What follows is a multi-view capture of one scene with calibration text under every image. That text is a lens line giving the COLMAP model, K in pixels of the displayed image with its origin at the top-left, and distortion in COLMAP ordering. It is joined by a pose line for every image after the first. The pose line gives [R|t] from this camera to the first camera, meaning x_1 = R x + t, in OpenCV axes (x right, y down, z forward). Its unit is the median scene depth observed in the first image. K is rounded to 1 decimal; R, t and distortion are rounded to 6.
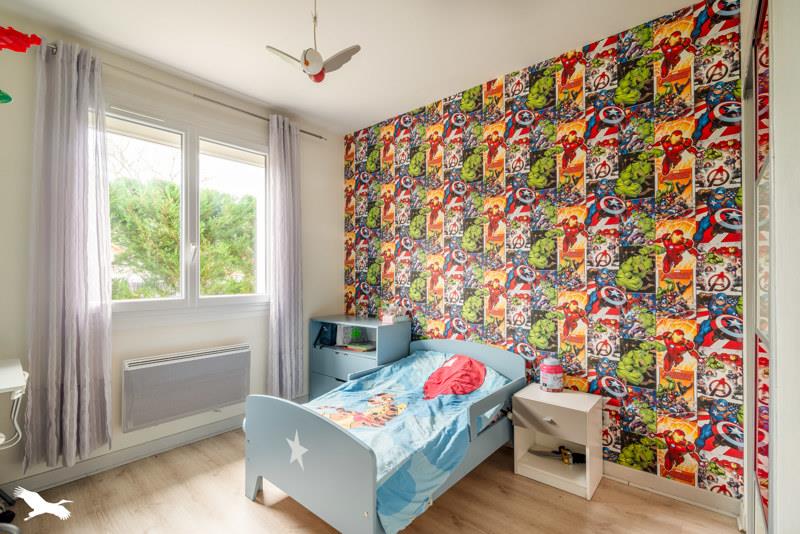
lens RADIAL K [[352.0, 0, 406.4], [0, 352.0, 267.5], [0, 0, 1]] dist [-0.001031, 0.000192]
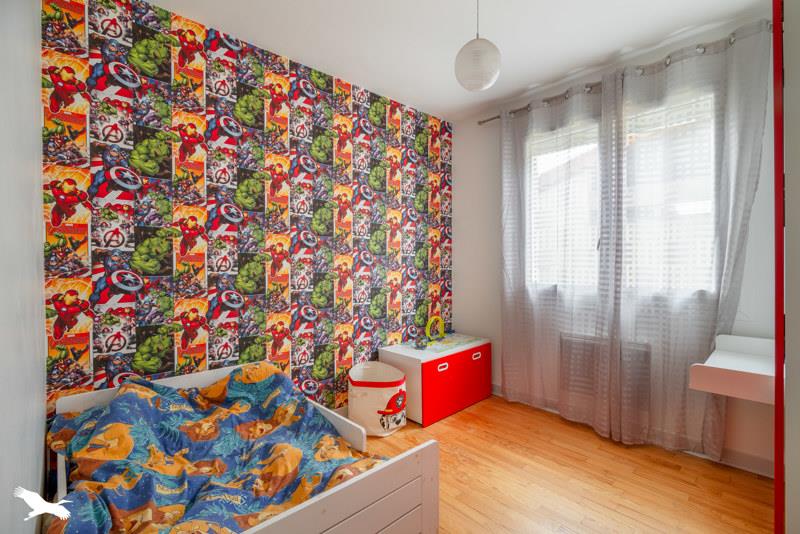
lens RADIAL K [[352.0, 0, 406.4], [0, 352.0, 267.5], [0, 0, 1]] dist [-0.001031, 0.000192]
pose [[0.151392, -0.006867, 0.988450, 0.003667], [-0.003059, 0.999968, 0.007415, 0.693201], [-0.988469, -0.004146, 0.151366, -0.003701]]
